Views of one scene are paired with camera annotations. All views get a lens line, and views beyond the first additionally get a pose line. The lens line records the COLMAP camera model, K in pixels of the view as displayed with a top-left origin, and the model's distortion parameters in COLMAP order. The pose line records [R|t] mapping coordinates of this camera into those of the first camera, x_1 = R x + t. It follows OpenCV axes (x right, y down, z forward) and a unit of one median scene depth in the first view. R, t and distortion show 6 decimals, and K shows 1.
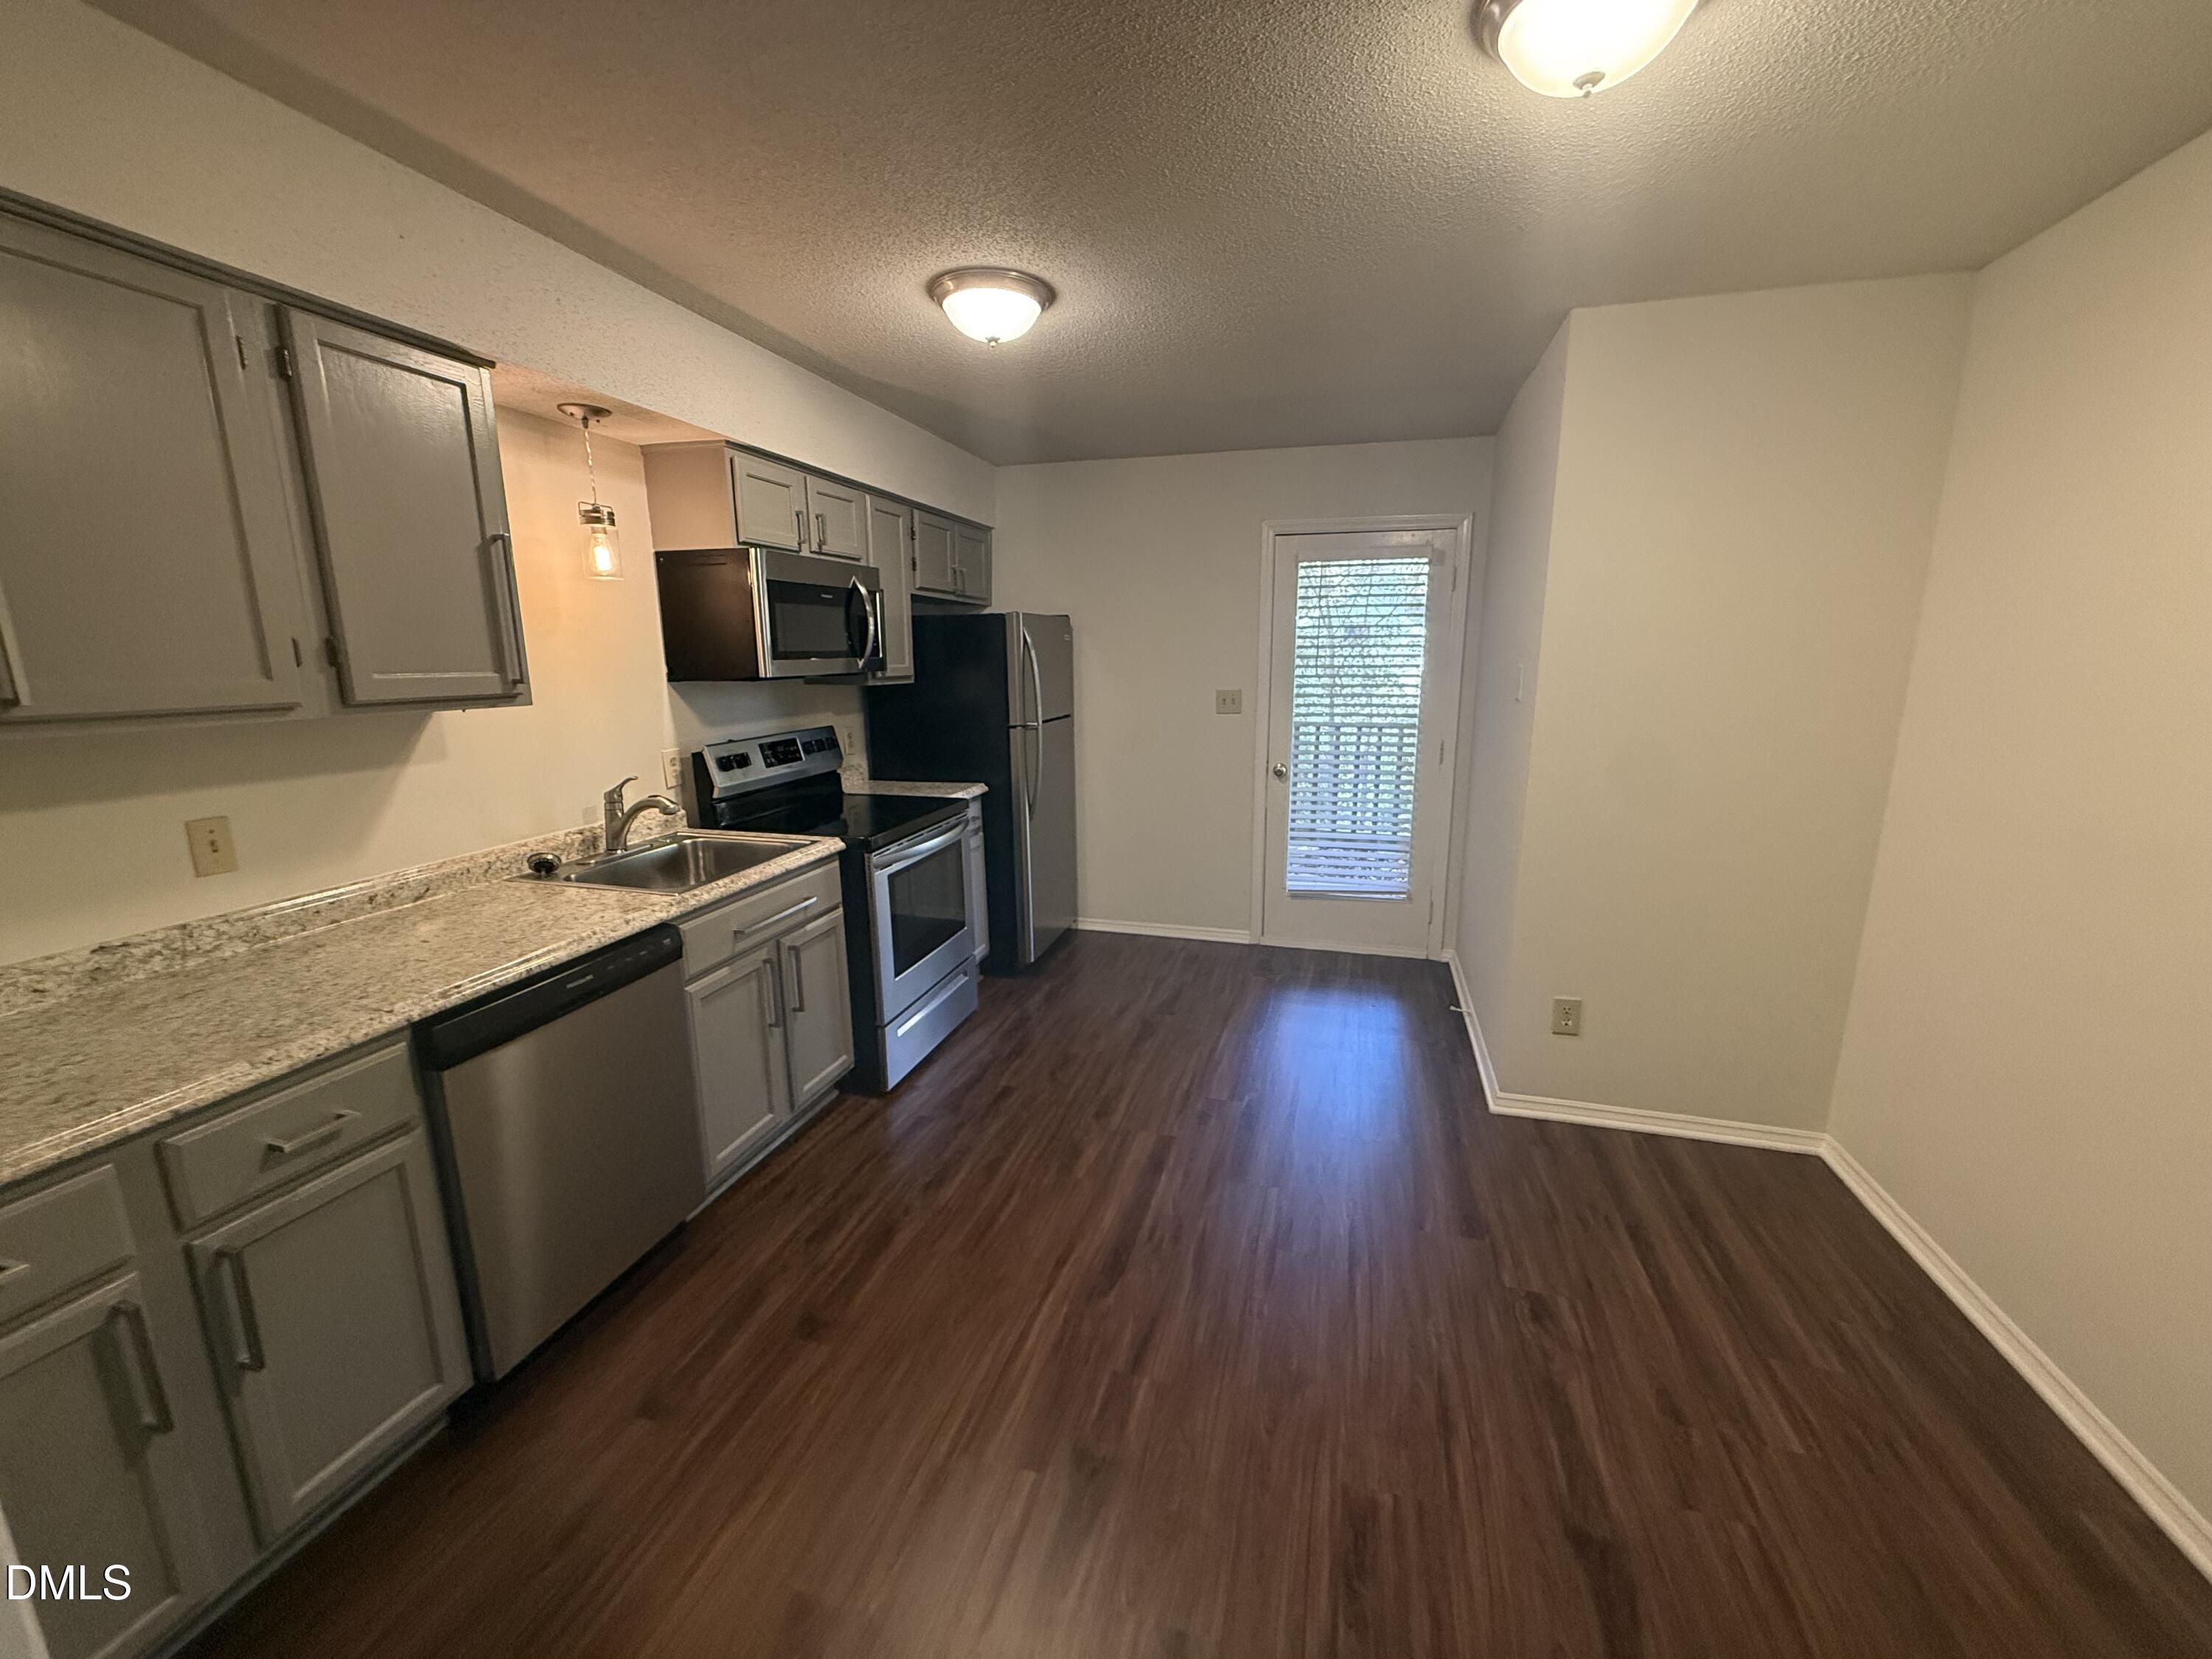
lens RADIAL K [[886.0, 0, 1106.0], [0, 886.0, 829.5], [0, 0, 1]] dist [-0.000495, -0.000341]
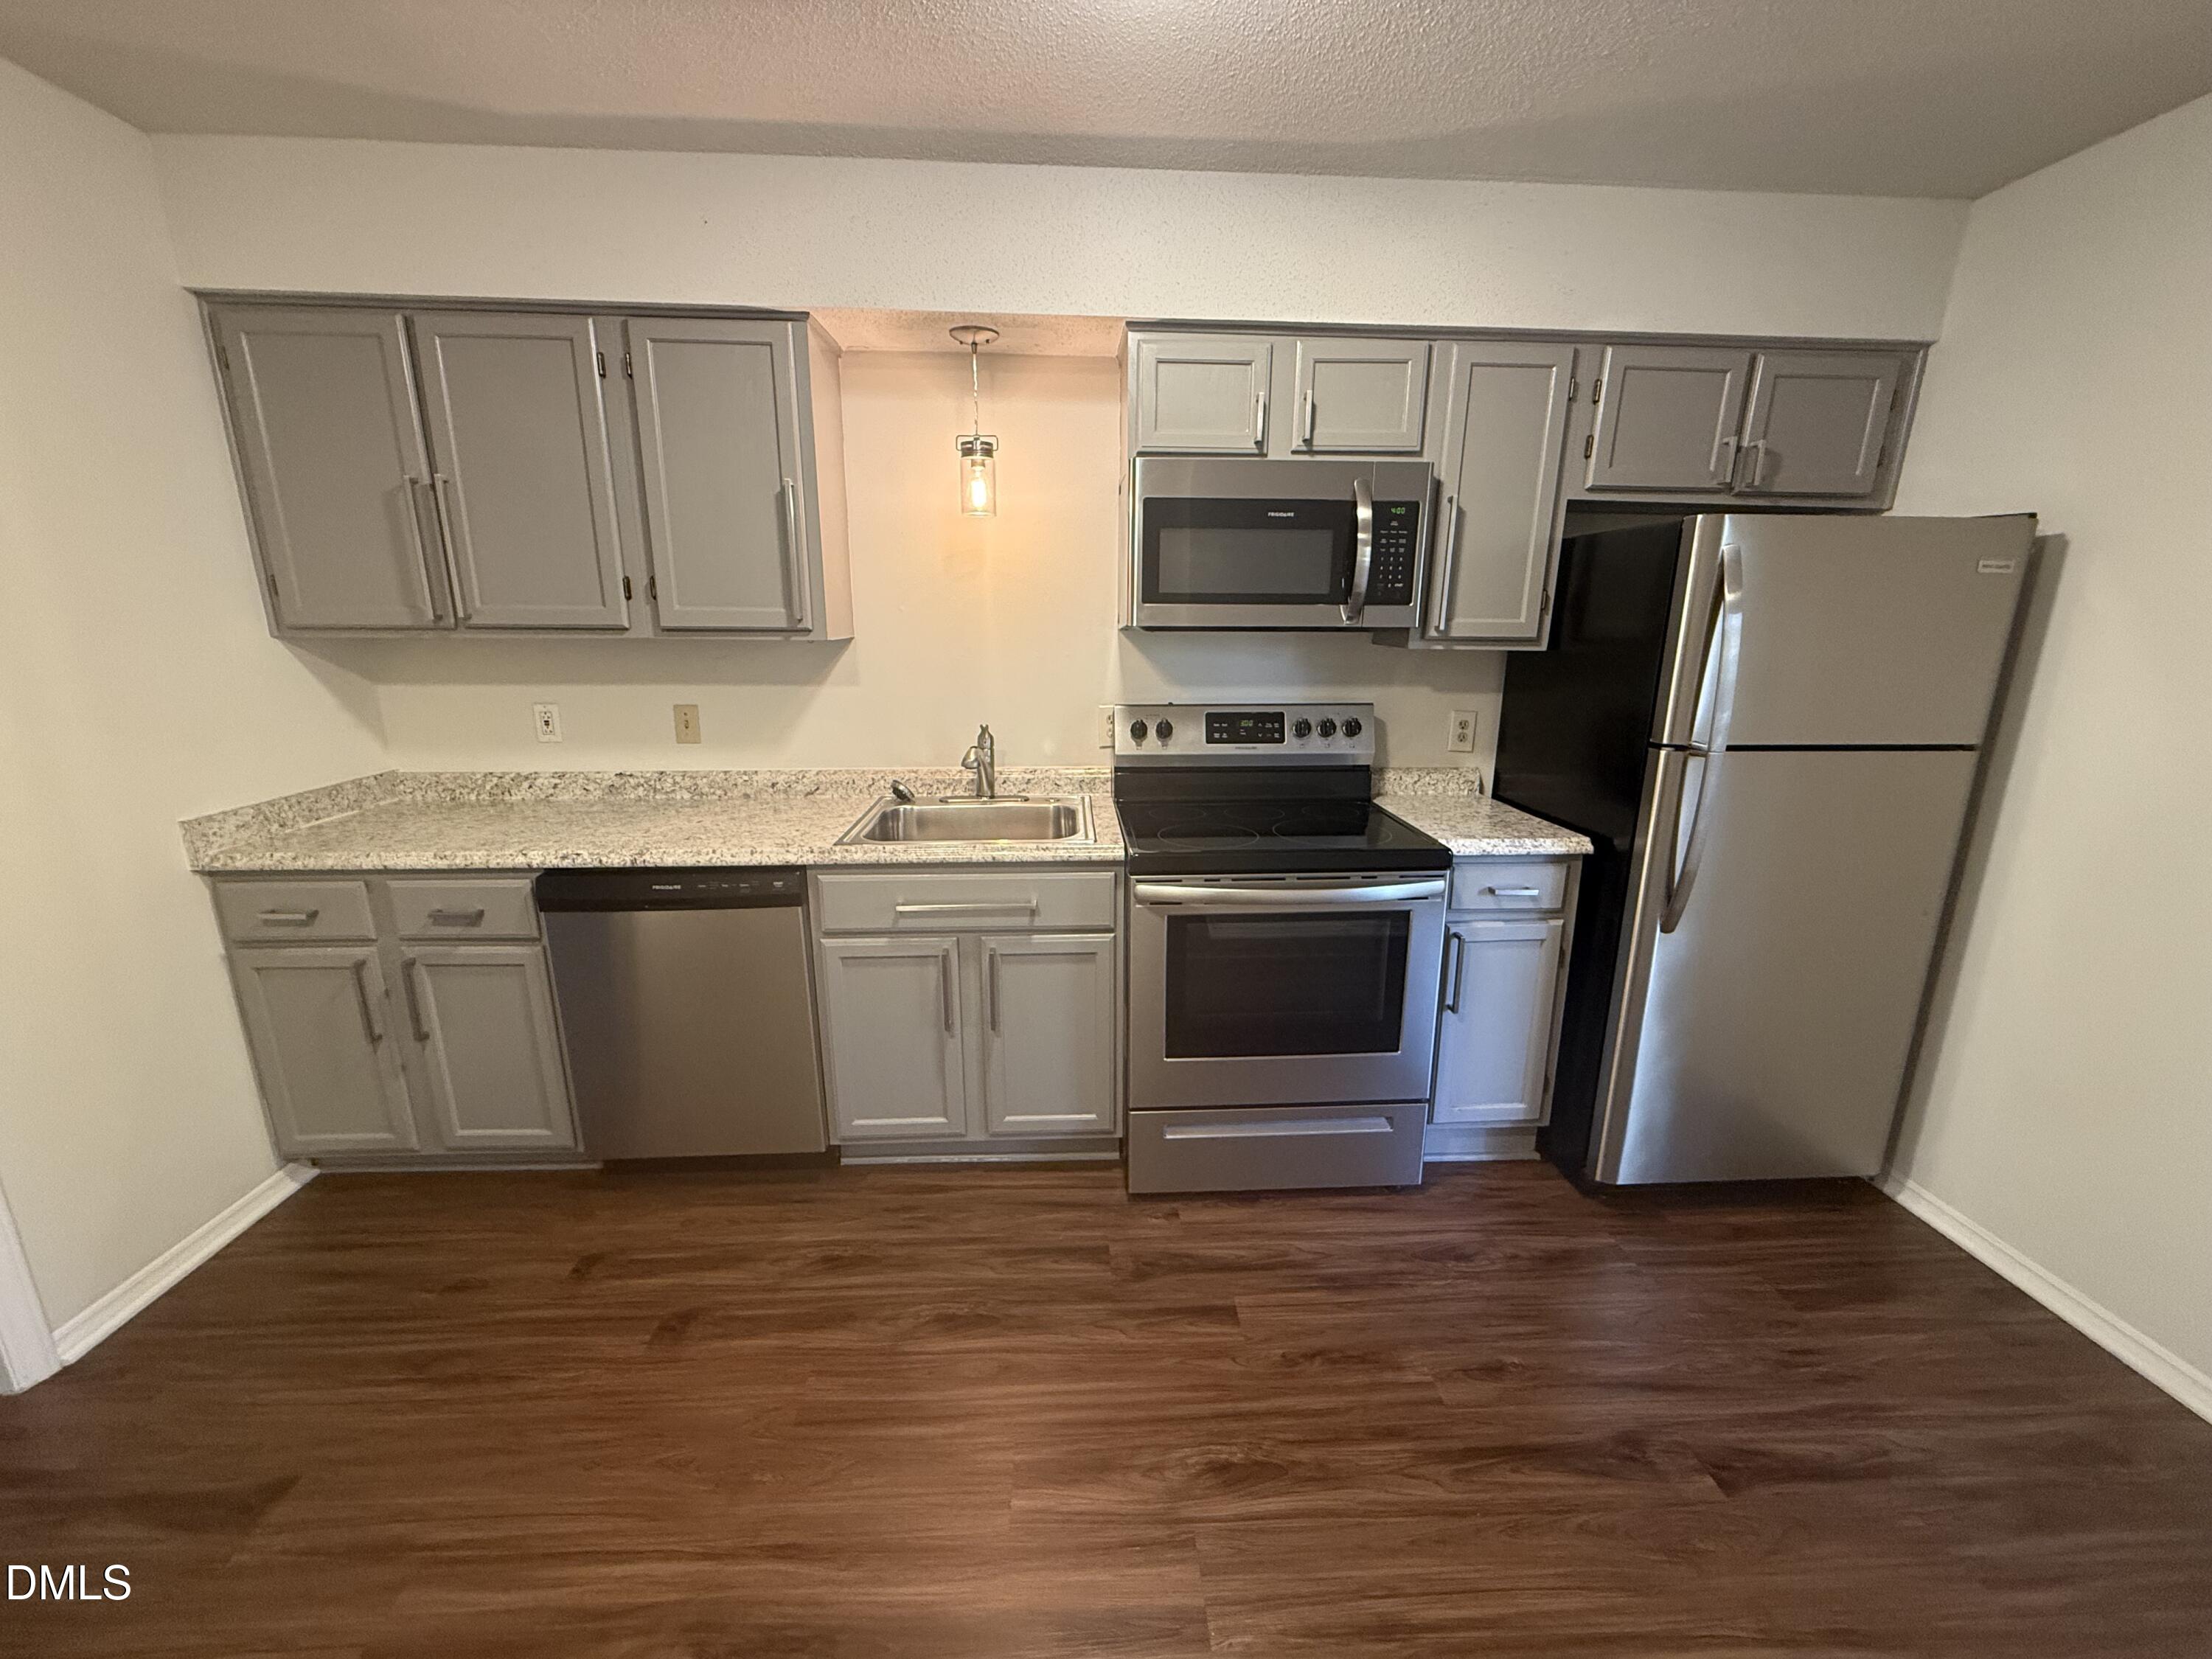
lens RADIAL K [[886.0, 0, 1106.0], [0, 886.0, 829.5], [0, 0, 1]] dist [-0.000495, -0.000341]
pose [[0.316186, 0.234589, -0.919236, 0.477176], [-0.197209, 0.964032, 0.178188, -0.167443], [0.927974, 0.124941, 0.351076, 0.912497]]
